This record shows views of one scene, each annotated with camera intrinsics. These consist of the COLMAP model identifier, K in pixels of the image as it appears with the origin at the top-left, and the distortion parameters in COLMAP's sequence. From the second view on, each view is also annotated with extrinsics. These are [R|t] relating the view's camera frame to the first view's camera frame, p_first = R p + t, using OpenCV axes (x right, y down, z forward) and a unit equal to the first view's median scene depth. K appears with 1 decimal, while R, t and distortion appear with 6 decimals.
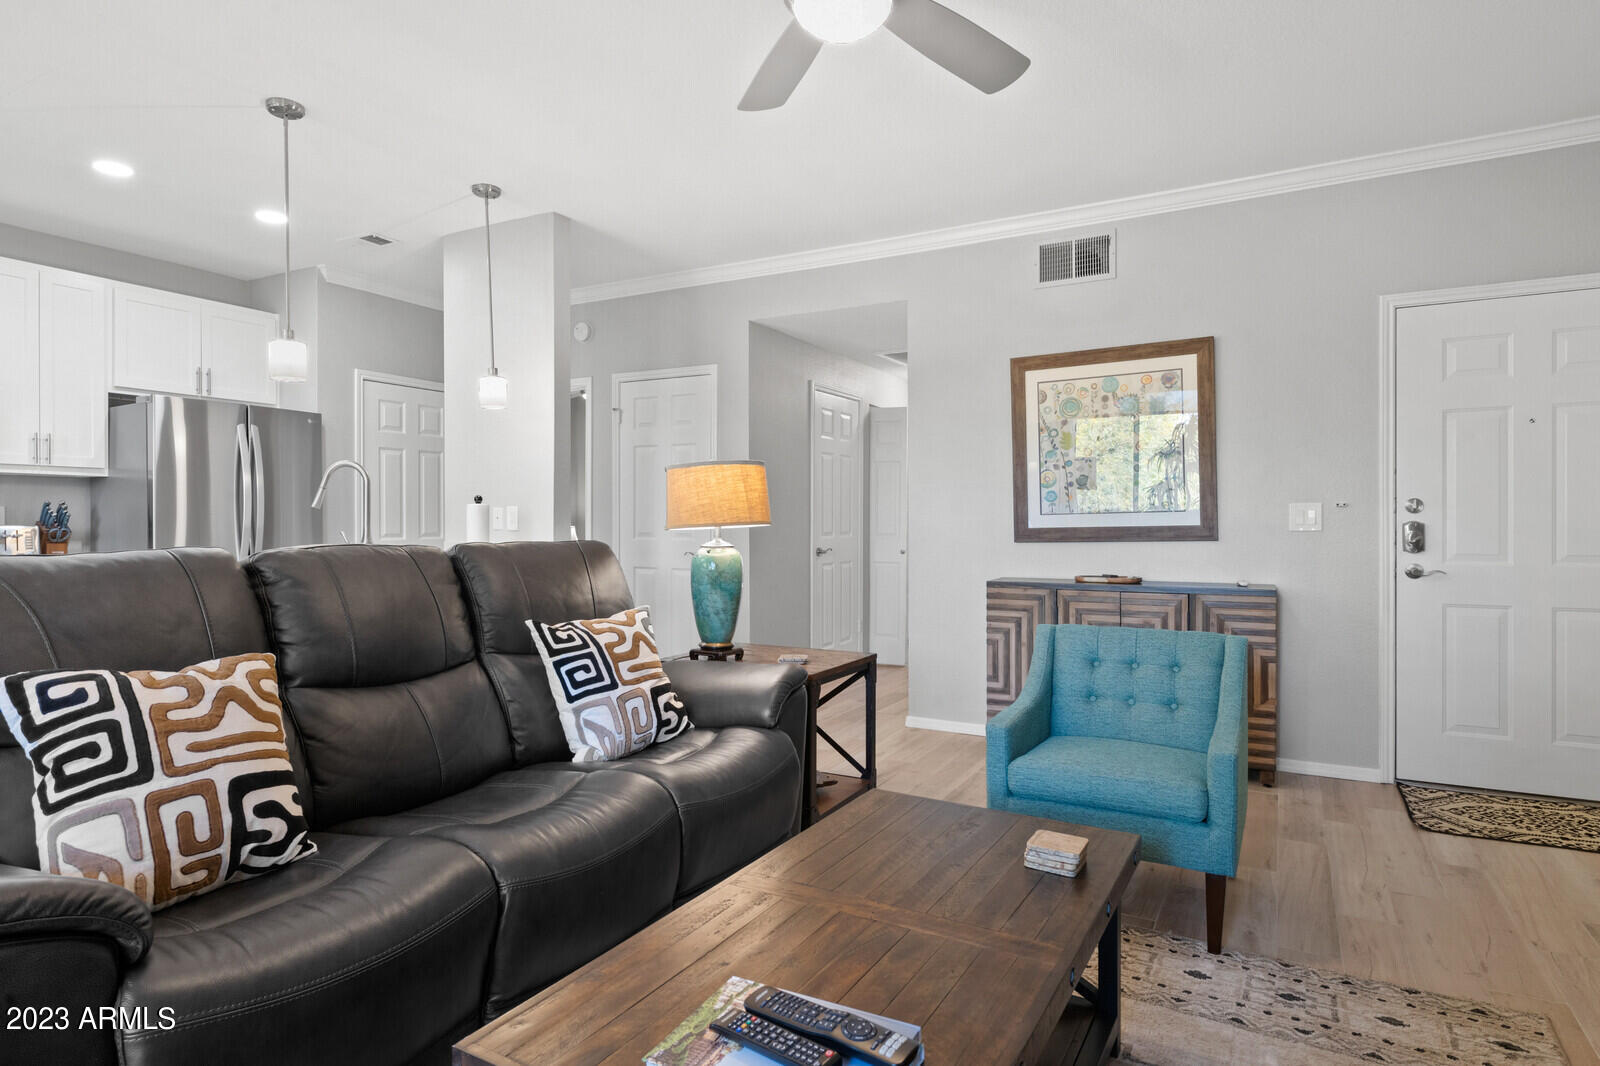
lens RADIAL K [[873.2, 0, 795.4], [0, 873.2, 525.3], [0, 0, 1]] dist [0.000665, -0.001657]
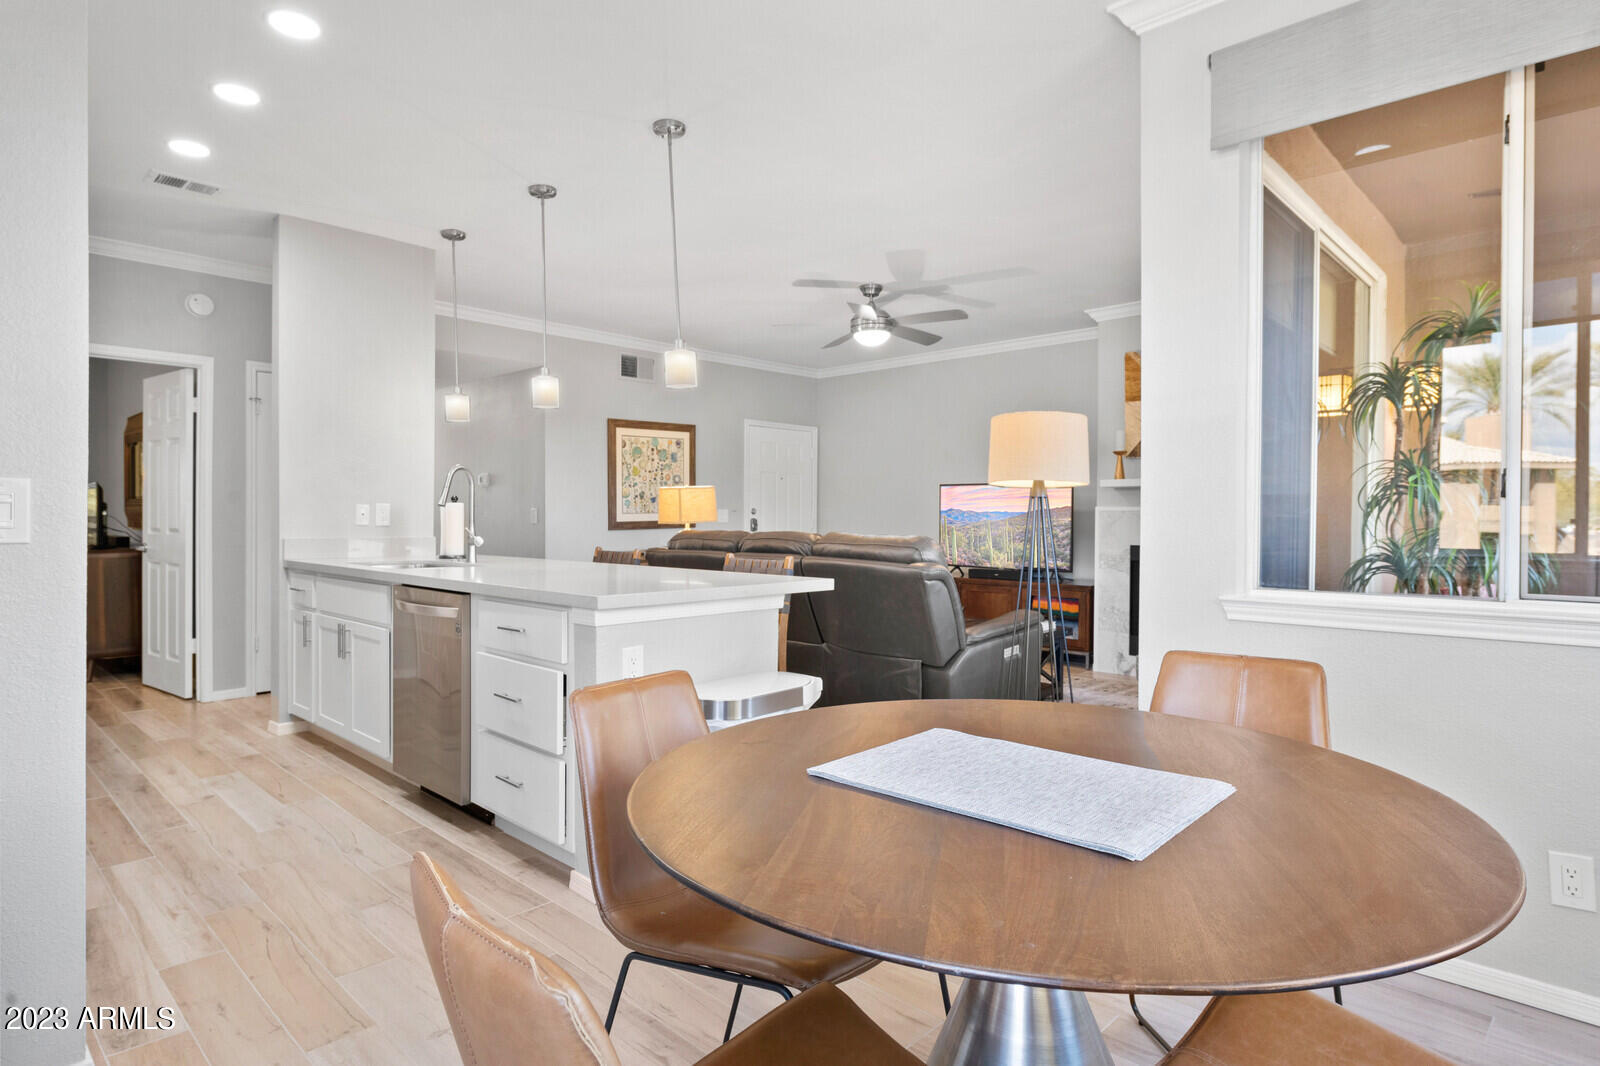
lens RADIAL K [[873.2, 0, 795.4], [0, 873.2, 525.3], [0, 0, 1]] dist [0.000665, -0.001657]
pose [[0.261950, -0.007917, 0.965049, -1.375256], [-0.000448, 0.999965, 0.008325, -0.004200], [-0.965081, -0.002613, 0.261938, 0.255684]]
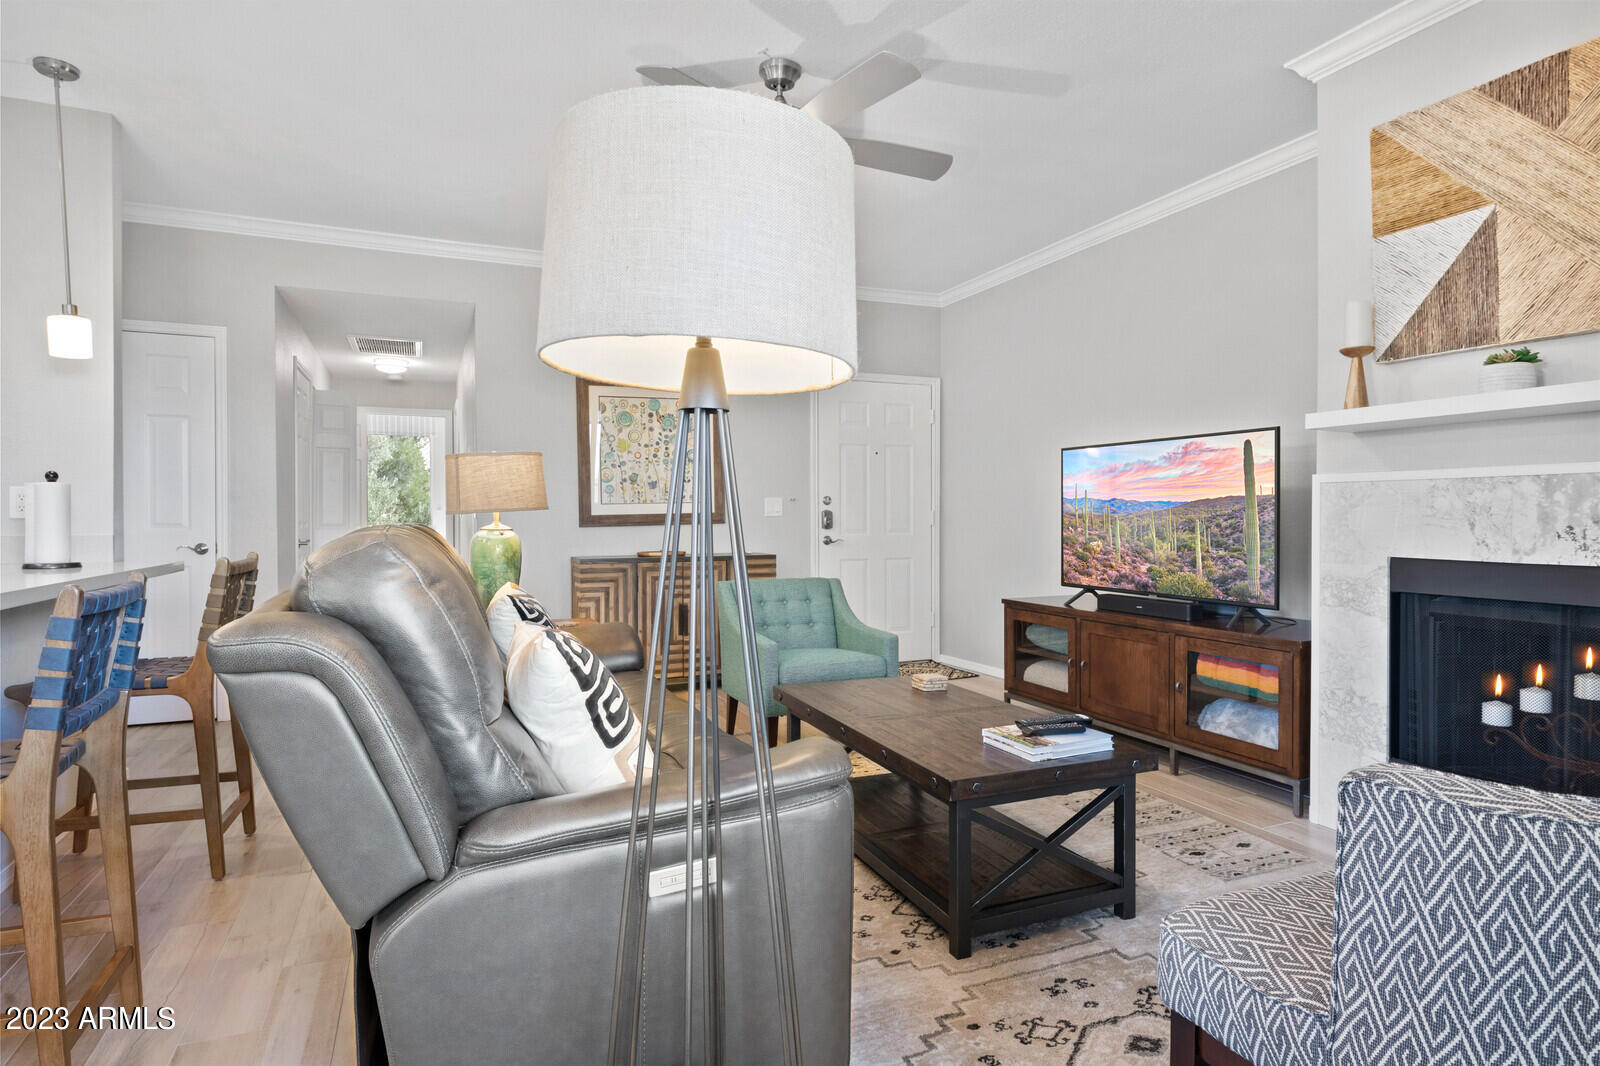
lens RADIAL K [[873.2, 0, 795.4], [0, 873.2, 525.3], [0, 0, 1]] dist [0.000665, -0.001657]
pose [[0.618647, -0.009473, 0.785612, -0.560742], [0.005325, 0.999955, 0.007865, 0.010174], [-0.785651, -0.000682, 0.618670, 0.029172]]
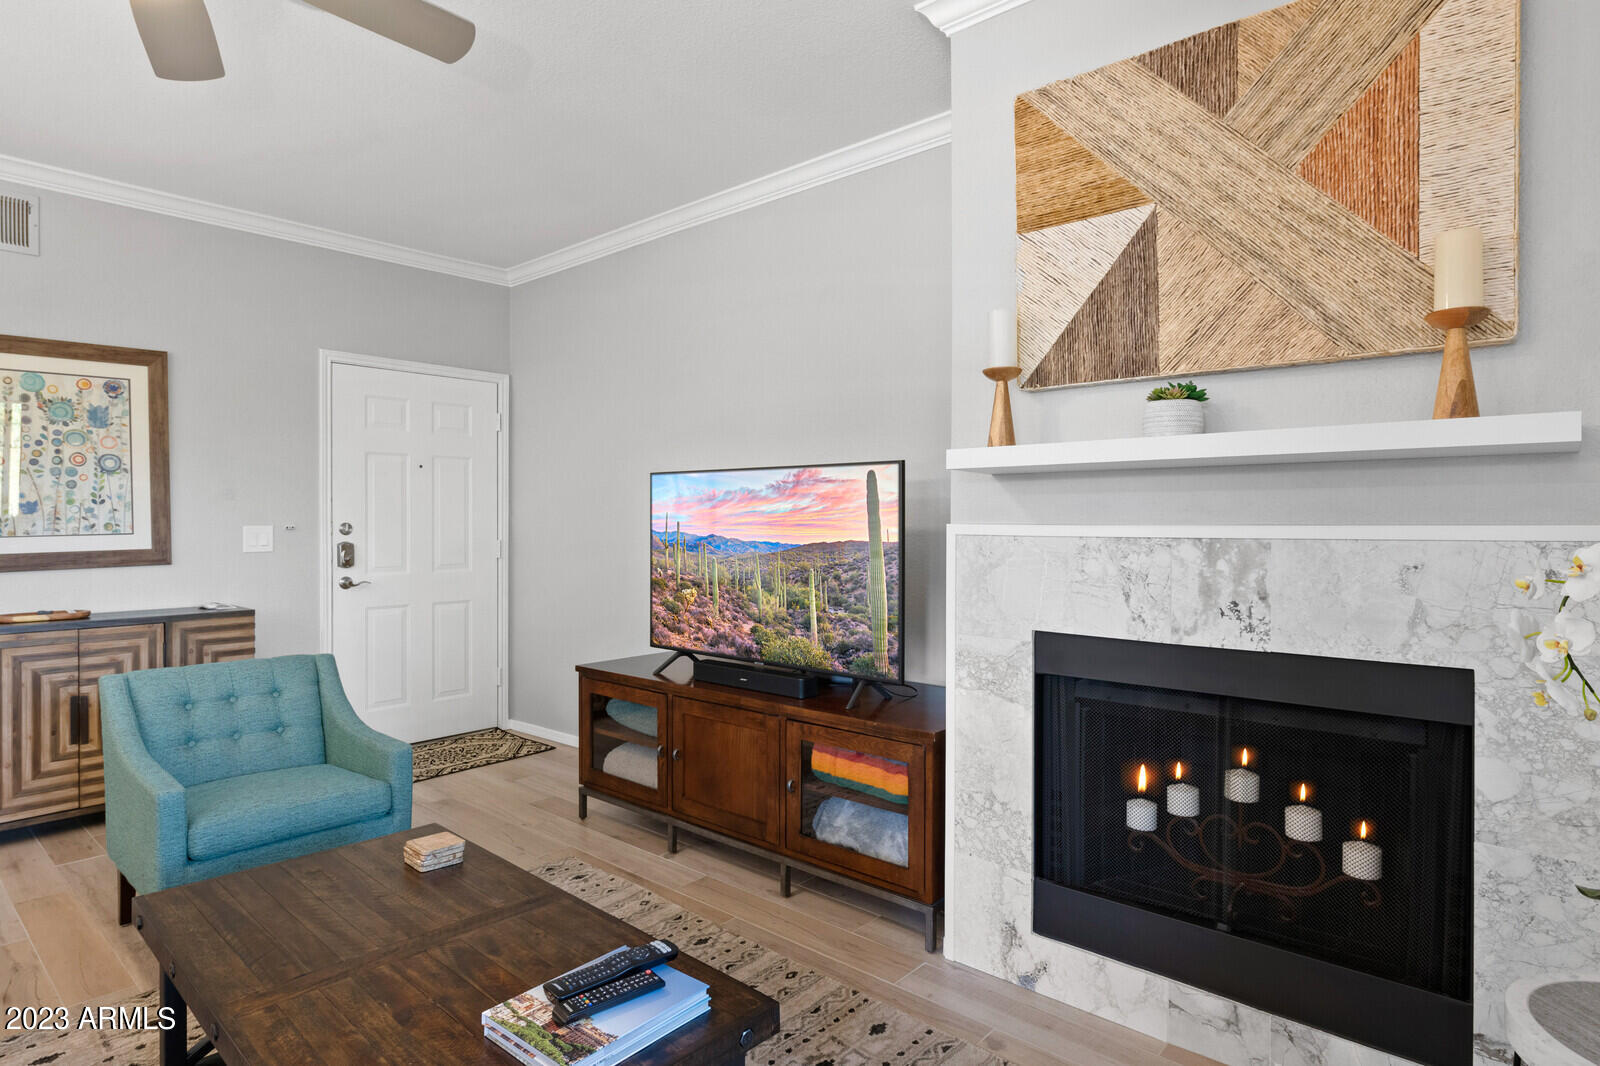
lens RADIAL K [[877.3, 0, 797.7], [0, 877.3, 526.2], [0, 0, 1]] dist [-0.000809, -0.001541]
pose [[0.220026, -0.004332, 0.975484, -0.306871], [0.002843, 0.999989, 0.003800, -0.026250], [-0.975490, 0.001937, 0.220036, 0.111680]]
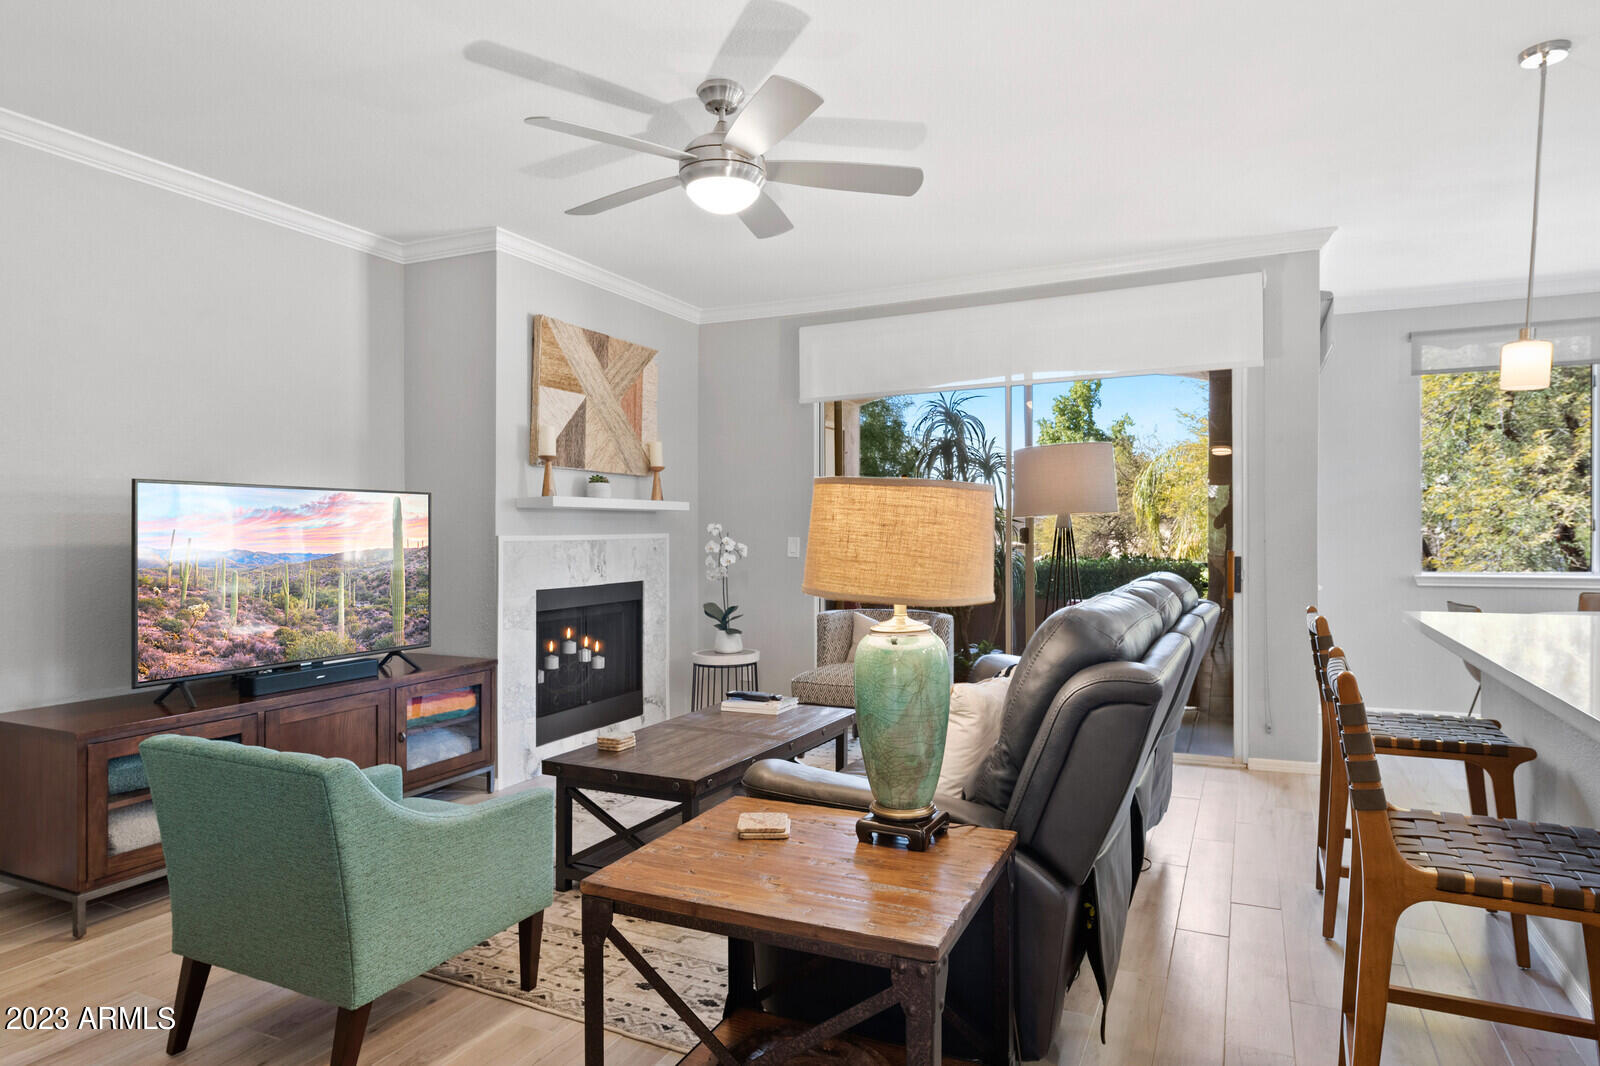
lens RADIAL K [[919.2, 0, 800.0], [0, 919.2, 533.0], [0, 0, 1]] dist [-0.001121, -0.000900]
pose [[-0.998736, 0.001502, -0.050233, 0.006319], [0.001300, 0.999991, 0.004053, -0.031217], [0.050239, 0.003983, -0.998729, 1.243854]]
